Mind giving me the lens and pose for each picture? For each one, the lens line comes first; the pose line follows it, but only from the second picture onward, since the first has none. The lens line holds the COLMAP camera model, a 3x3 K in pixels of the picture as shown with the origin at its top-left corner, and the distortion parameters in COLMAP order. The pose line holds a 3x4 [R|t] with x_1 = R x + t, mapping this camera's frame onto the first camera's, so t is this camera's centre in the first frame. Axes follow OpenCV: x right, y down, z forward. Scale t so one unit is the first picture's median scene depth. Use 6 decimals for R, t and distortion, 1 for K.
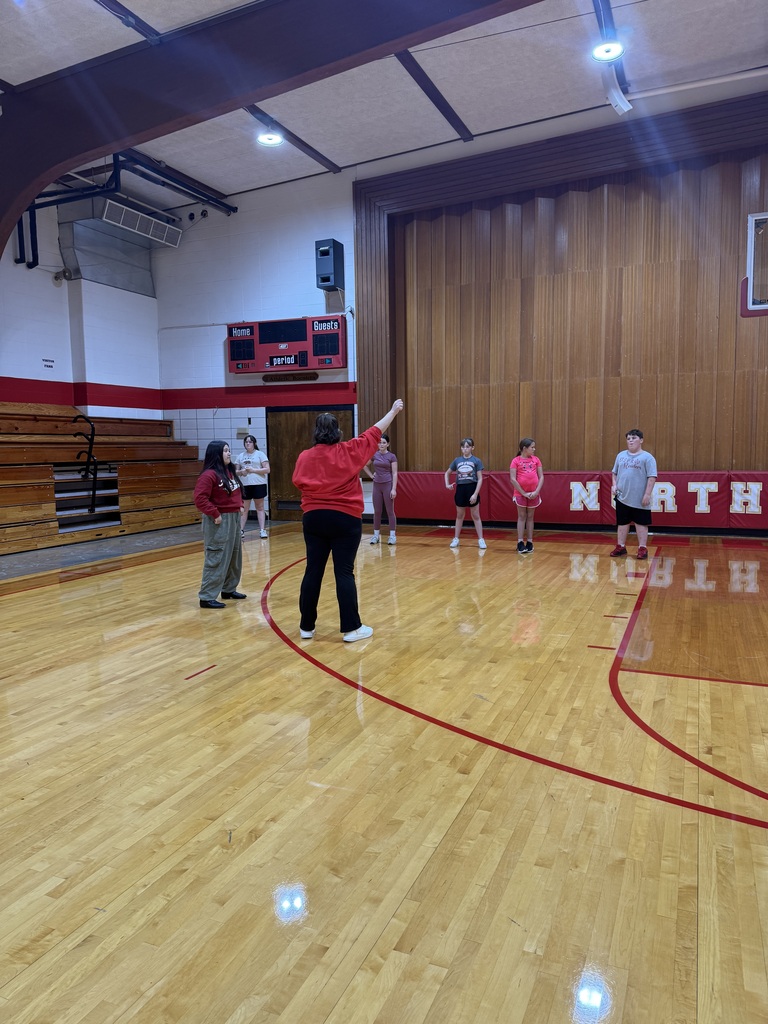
lens RADIAL K [[728.9, 0, 399.5], [0, 728.9, 509.1], [0, 0, 1]] dist [0.063548, -0.001426]
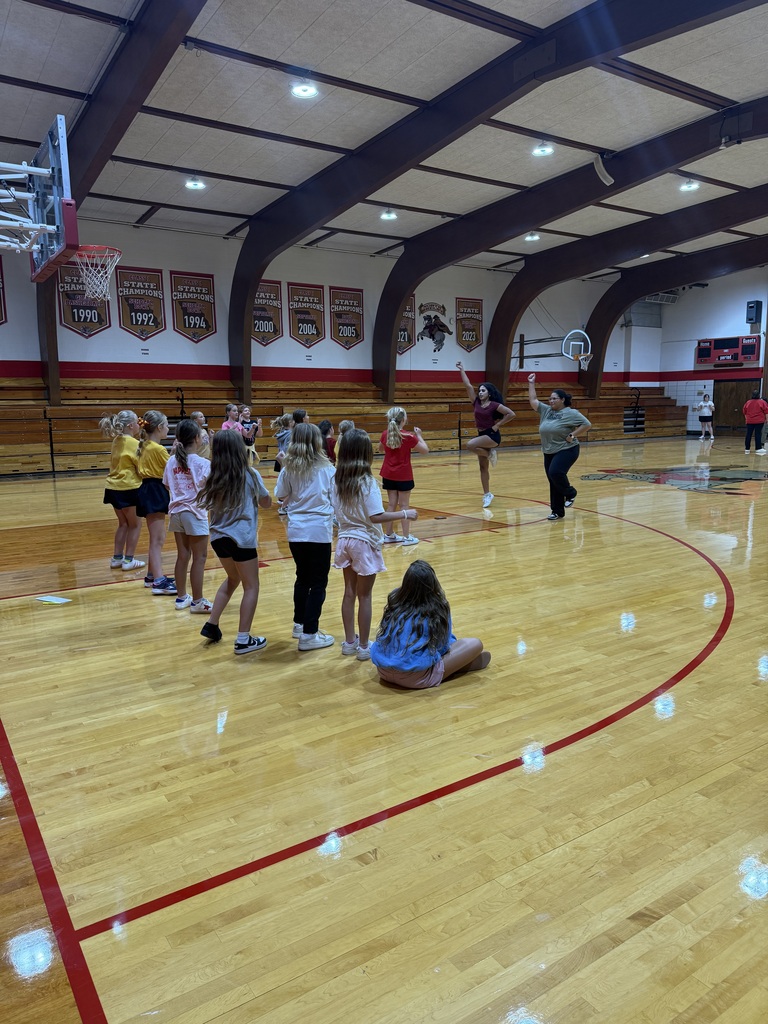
lens RADIAL K [[728.9, 0, 399.5], [0, 728.9, 509.1], [0, 0, 1]] dist [0.063548, -0.001426]
pose [[0.844530, 0.075676, -0.530134, 0.209160], [-0.042786, 0.996335, 0.074065, 0.112736], [0.533796, -0.039868, 0.844673, -1.308399]]
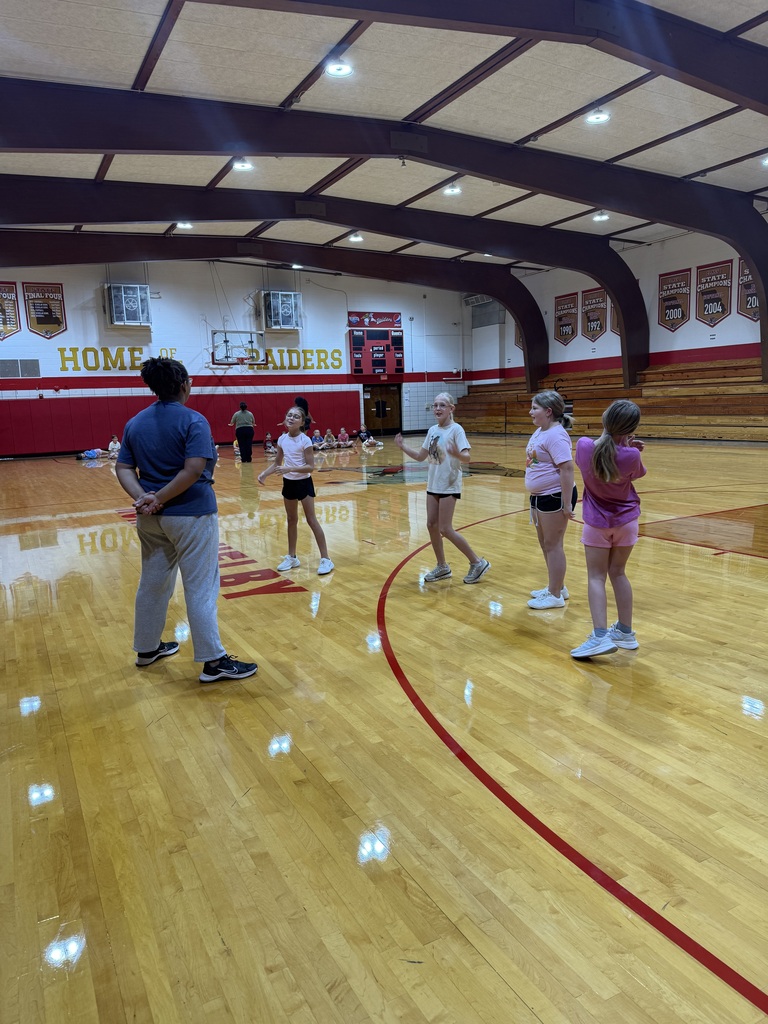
lens RADIAL K [[728.9, 0, 399.5], [0, 728.9, 509.1], [0, 0, 1]] dist [0.063548, -0.001426]
pose [[-0.586437, 0.157586, -0.794517, 1.691557], [-0.019790, 0.977812, 0.208548, -0.223216], [0.809753, 0.138024, -0.570307, 2.243650]]
